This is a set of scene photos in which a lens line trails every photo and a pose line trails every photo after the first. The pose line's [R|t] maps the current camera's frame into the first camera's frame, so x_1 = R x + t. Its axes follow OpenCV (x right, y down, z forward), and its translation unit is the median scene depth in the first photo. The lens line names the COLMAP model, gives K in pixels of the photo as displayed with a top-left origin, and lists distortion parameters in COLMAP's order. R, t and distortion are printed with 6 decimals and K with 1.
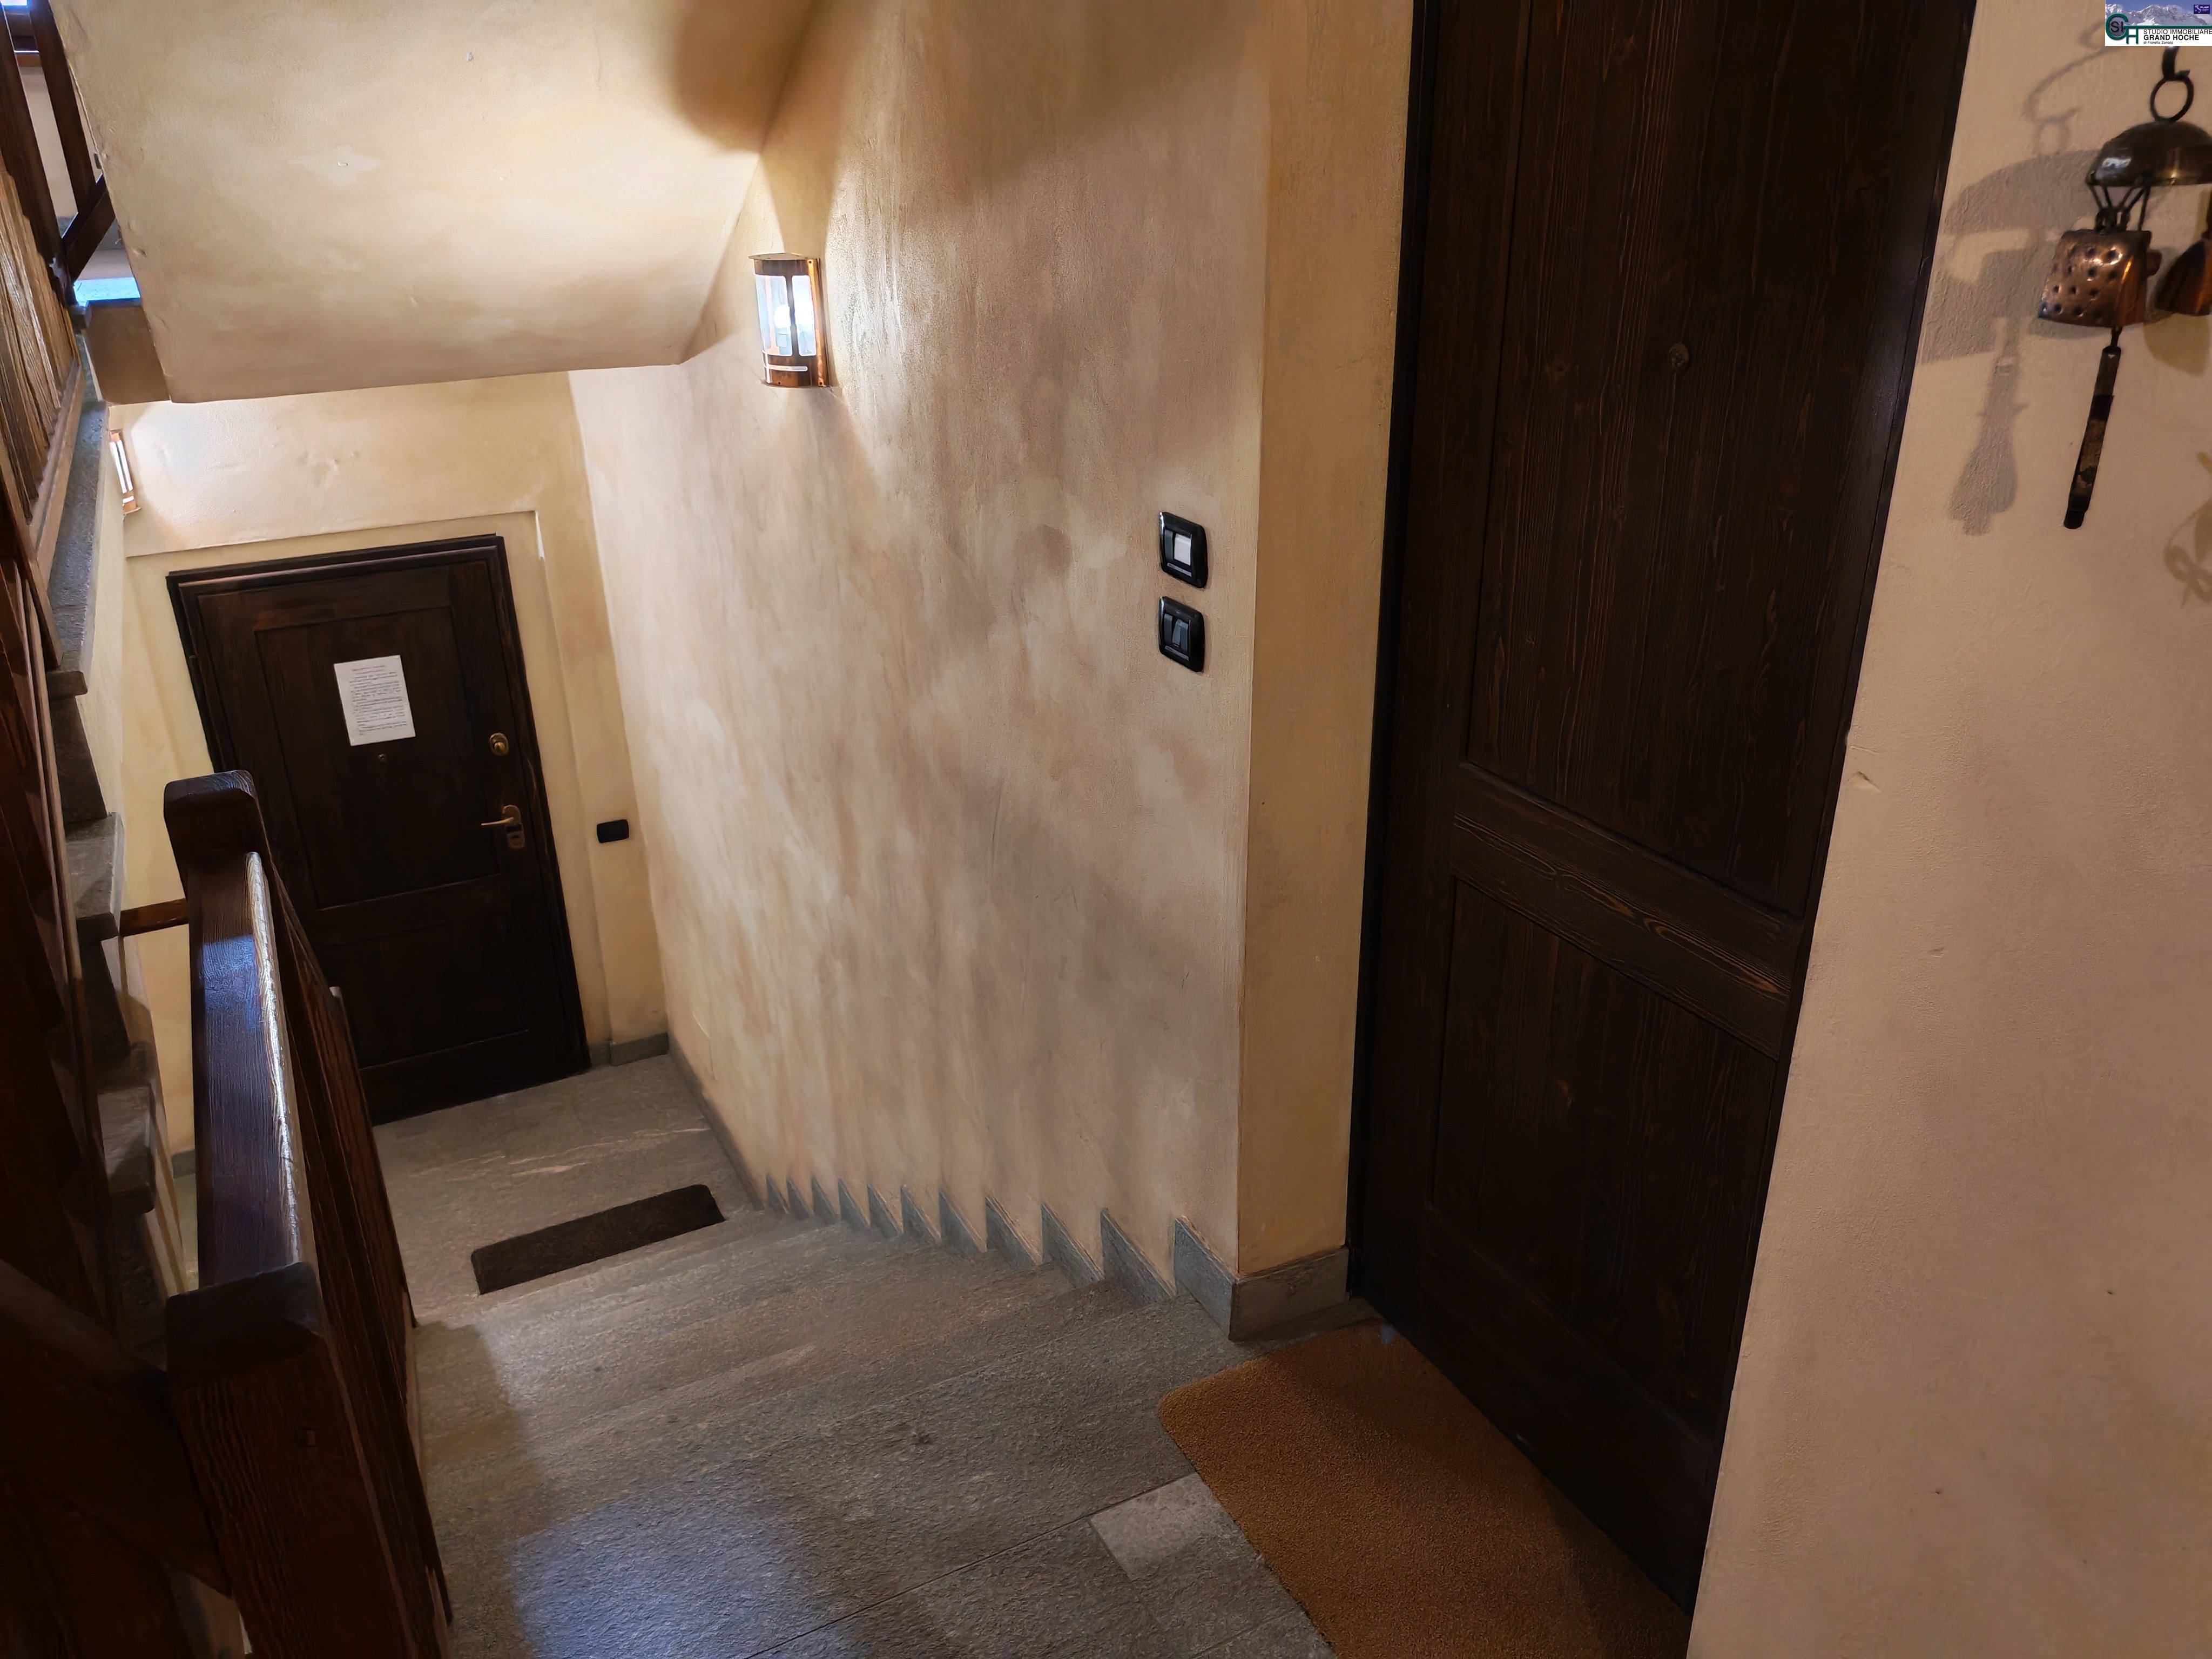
lens RADIAL K [[1661.6, 0, 1106.0], [0, 1661.6, 829.5], [0, 0, 1]] dist [0.102841, -0.153580]
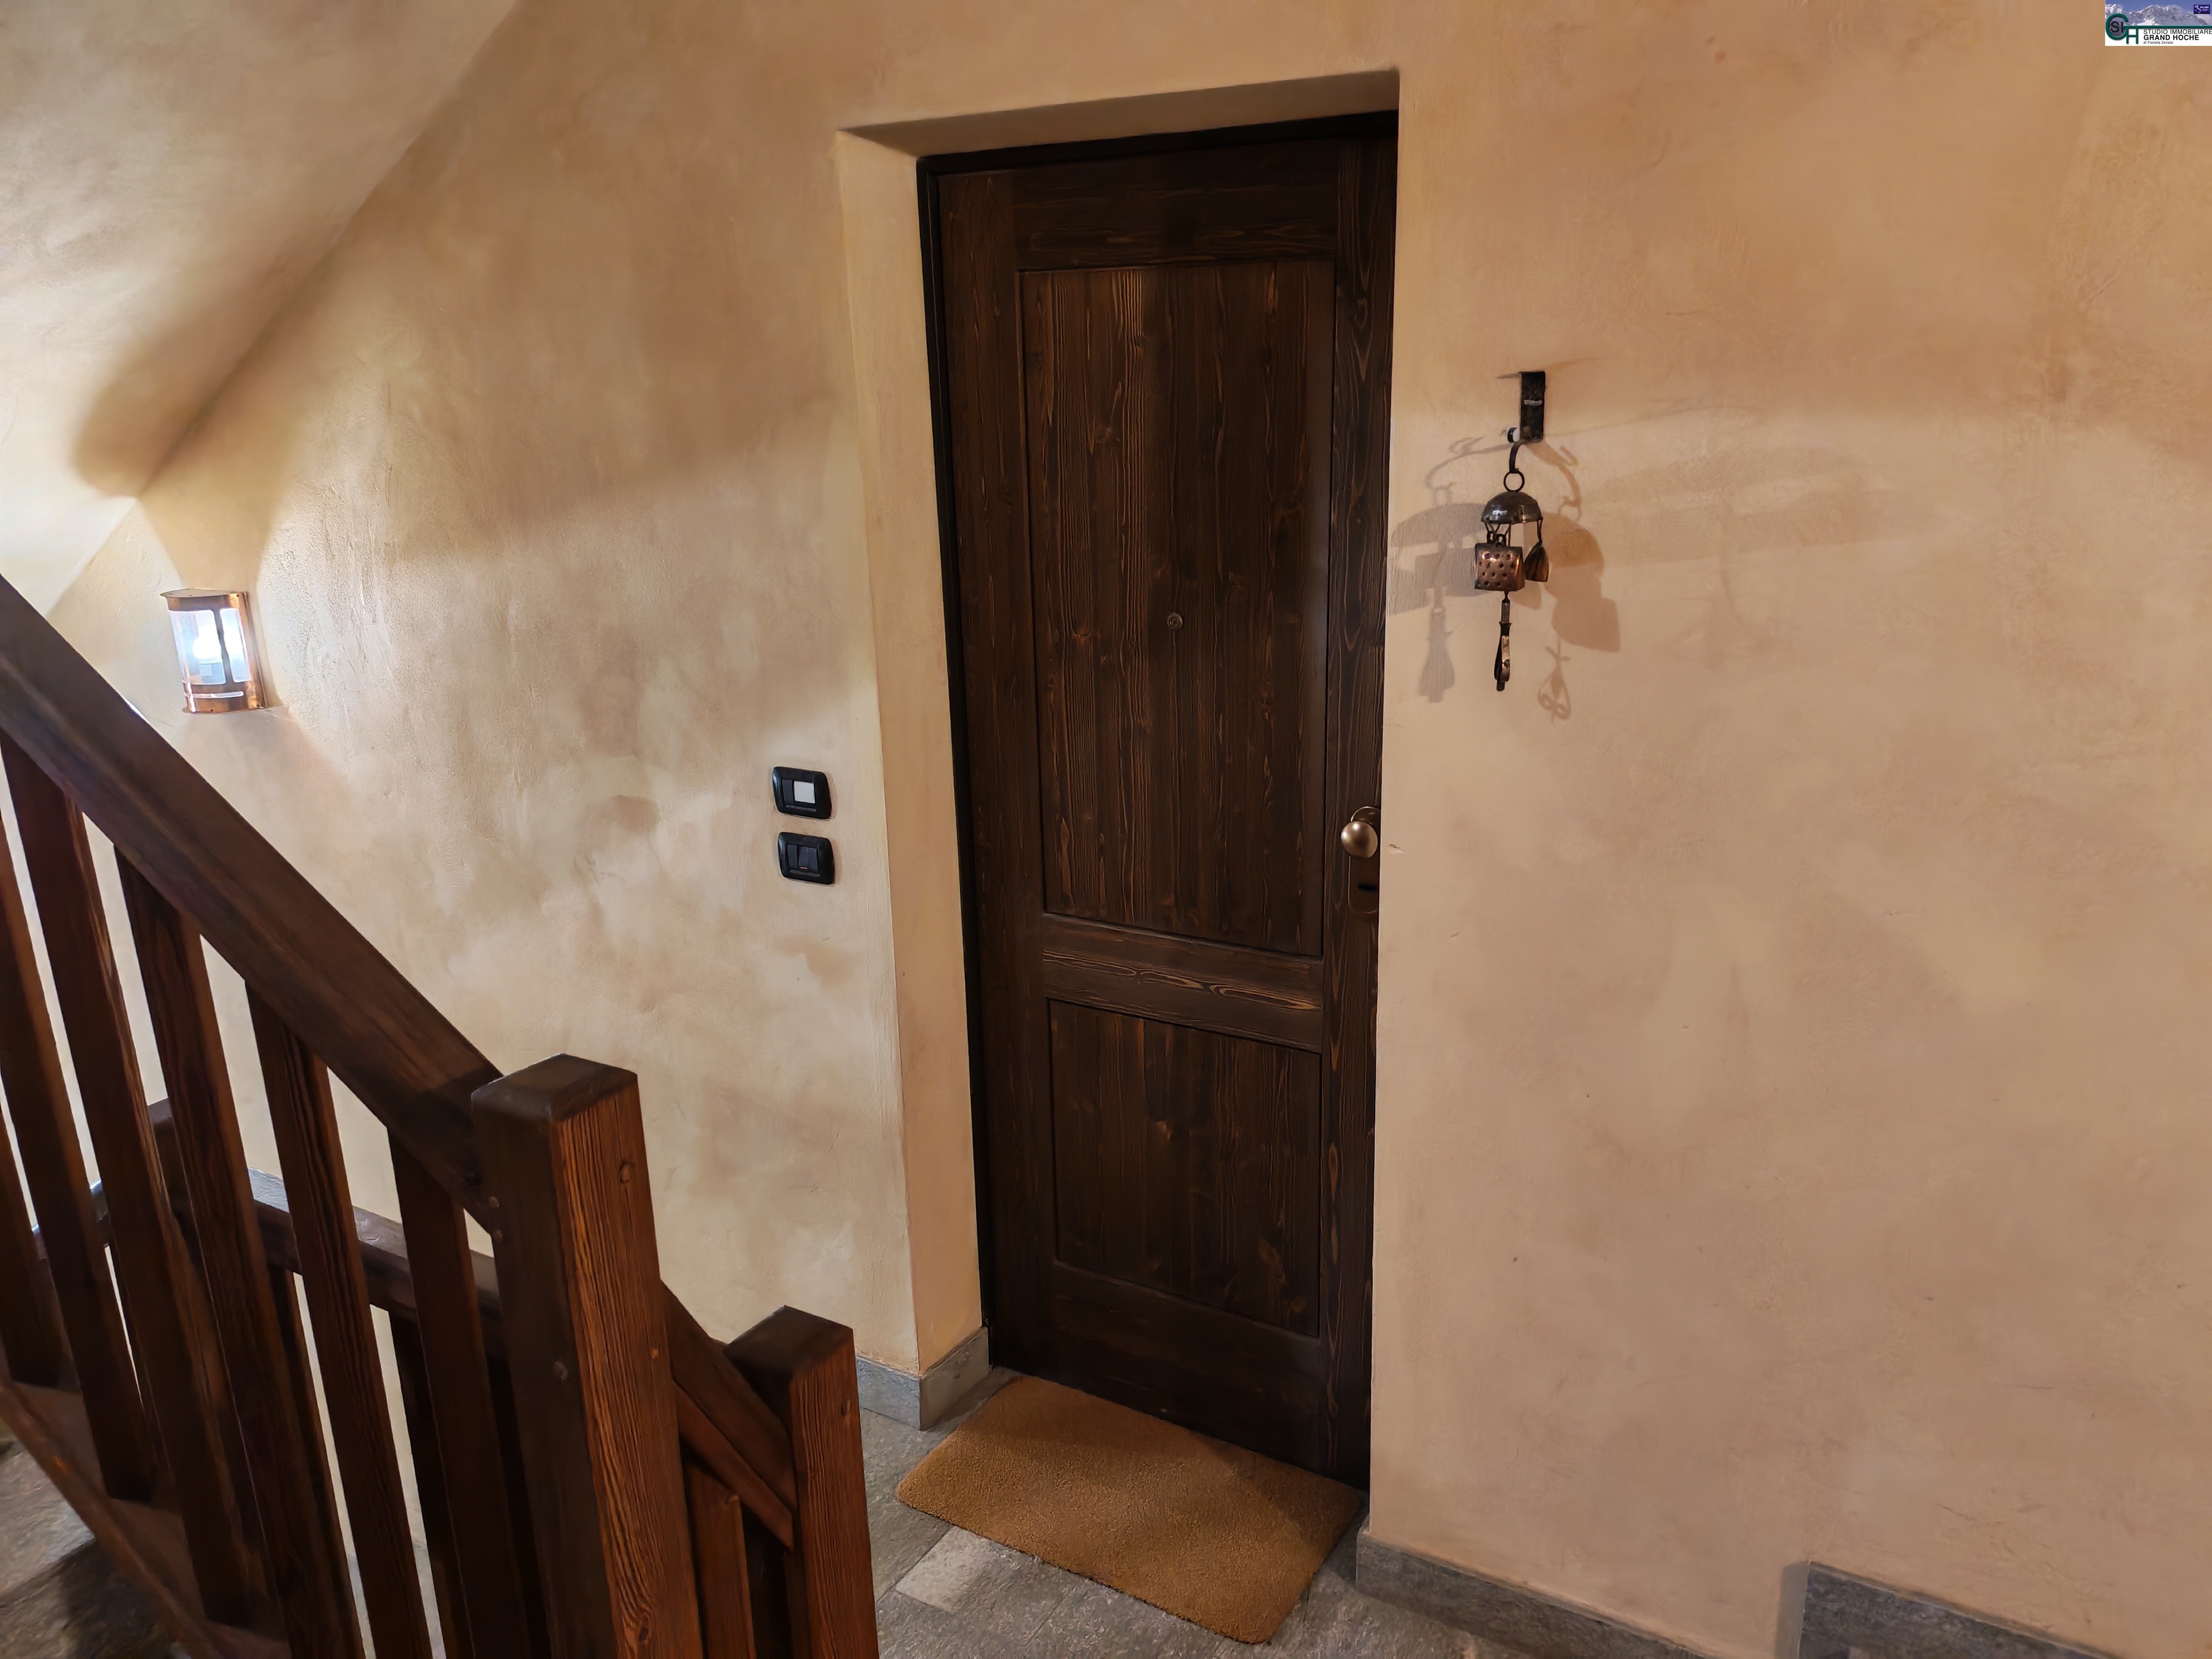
lens RADIAL K [[1661.6, 0, 1106.0], [0, 1661.6, 829.5], [0, 0, 1]] dist [0.102841, -0.153580]
pose [[0.845655, -0.148056, 0.512784, -0.409578], [0.221860, 0.971329, -0.085427, 0.019817], [-0.485434, 0.186008, 0.854257, -0.194865]]
